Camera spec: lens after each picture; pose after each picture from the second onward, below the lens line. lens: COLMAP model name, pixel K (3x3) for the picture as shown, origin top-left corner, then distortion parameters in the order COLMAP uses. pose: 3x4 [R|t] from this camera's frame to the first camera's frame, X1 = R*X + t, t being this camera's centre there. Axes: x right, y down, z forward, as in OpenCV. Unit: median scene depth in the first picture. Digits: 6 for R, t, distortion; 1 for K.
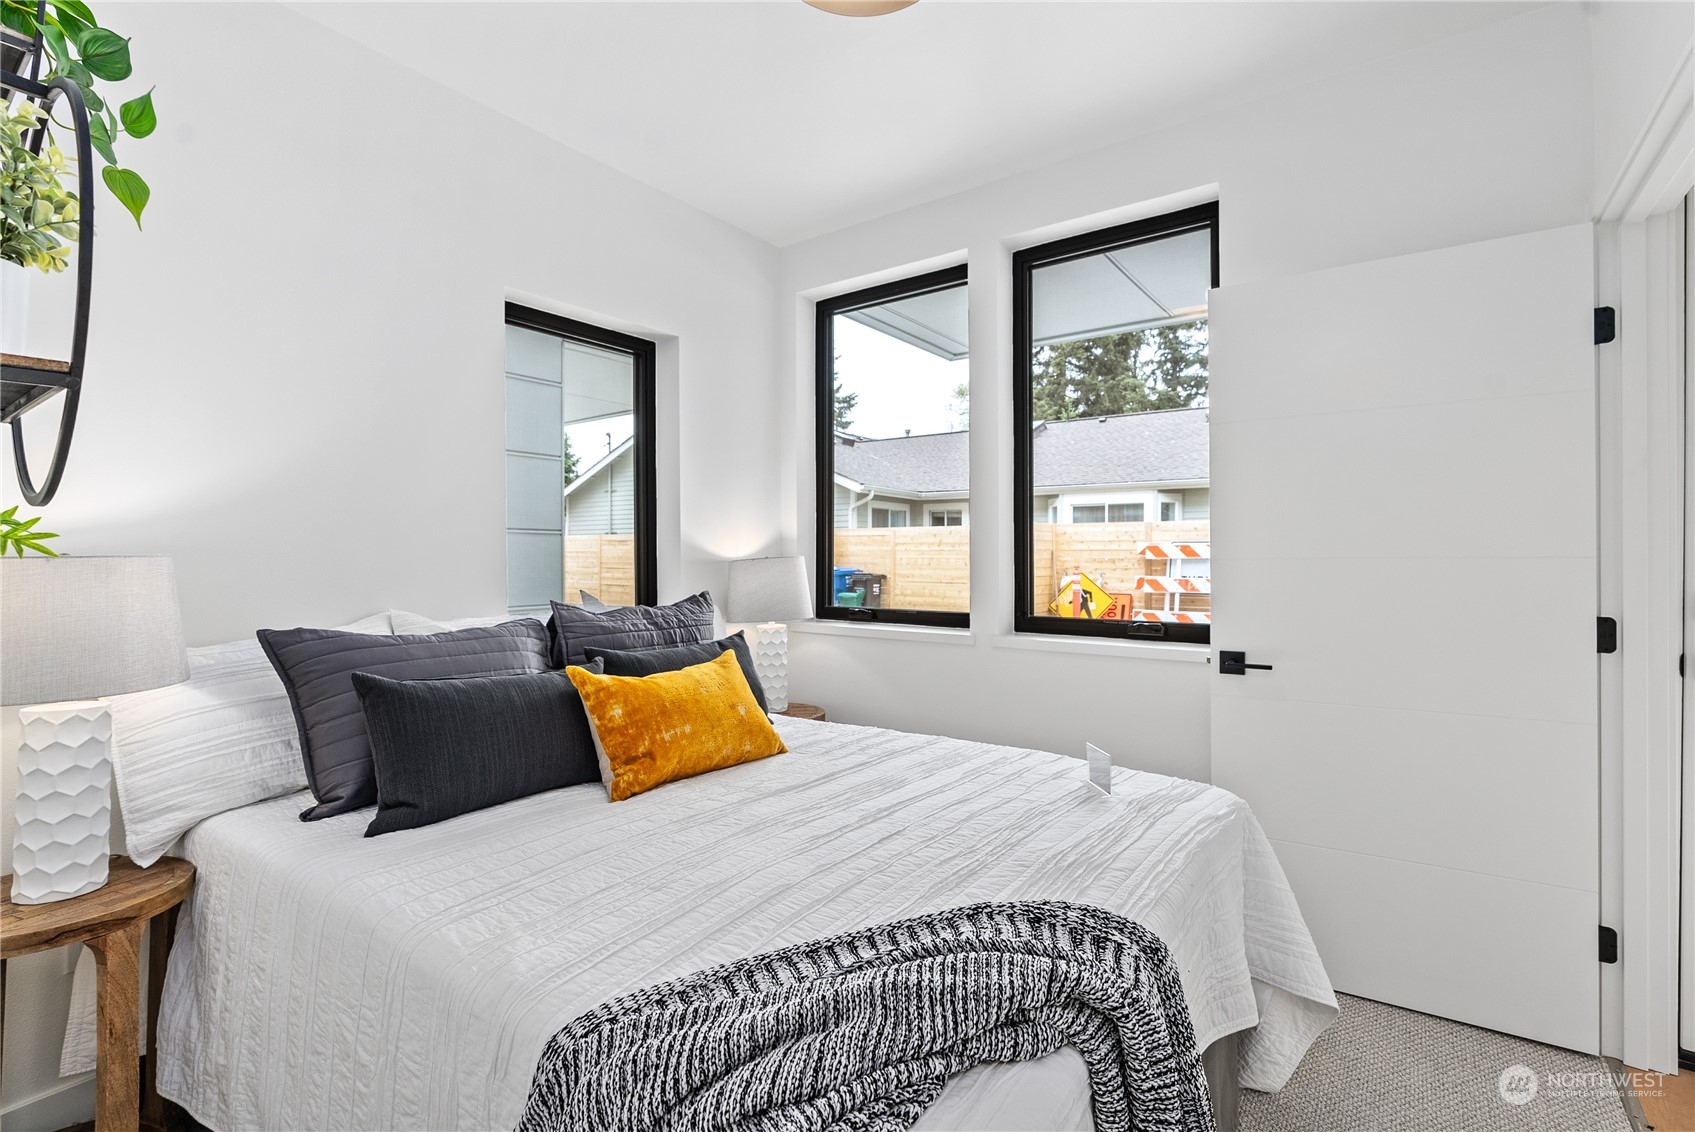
lens RADIAL K [[765.1, 0, 852.2], [0, 765.1, 560.3], [0, 0, 1]] dist [-0.002251, 0.001551]
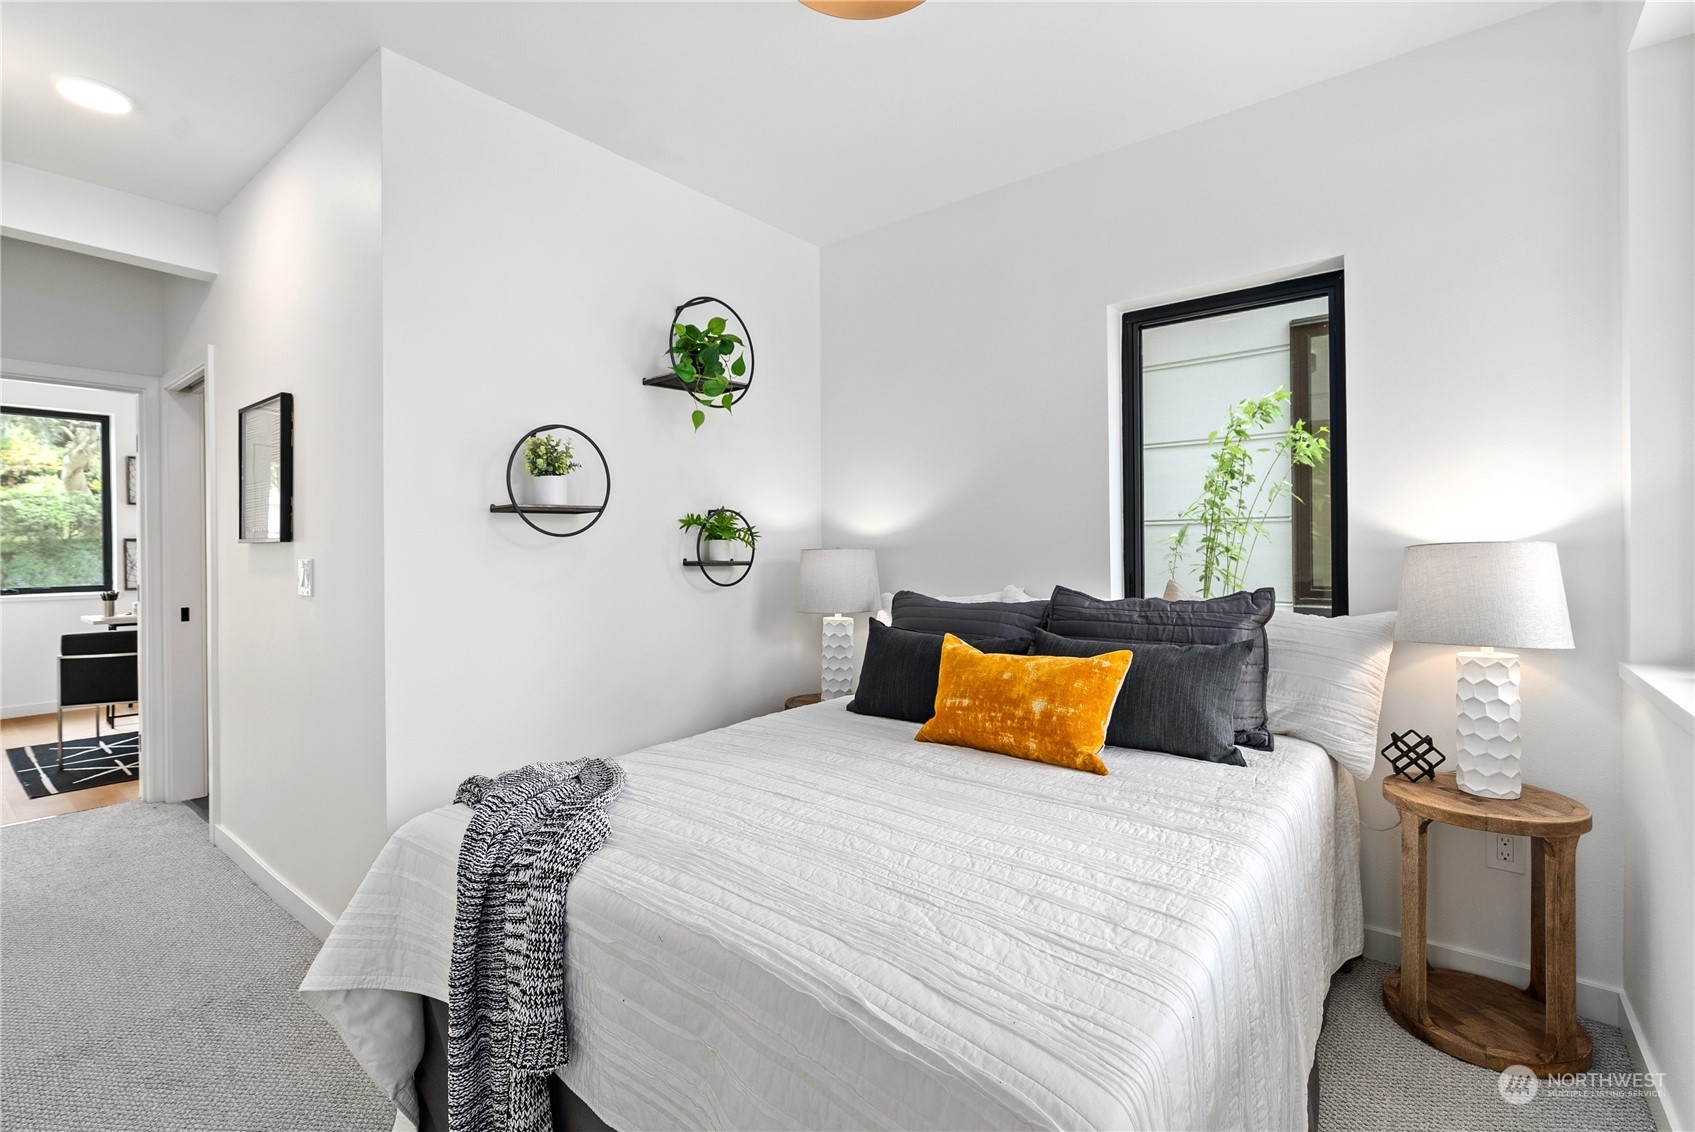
lens RADIAL K [[765.1, 0, 845.4], [0, 765.1, 556.4], [0, 0, 1]] dist [-0.002251, 0.001551]
pose [[-0.049057, 0.003259, -0.998791, 1.016205], [0.003521, 0.999989, 0.003090, 0.006310], [0.998790, -0.003365, -0.049068, 1.000269]]
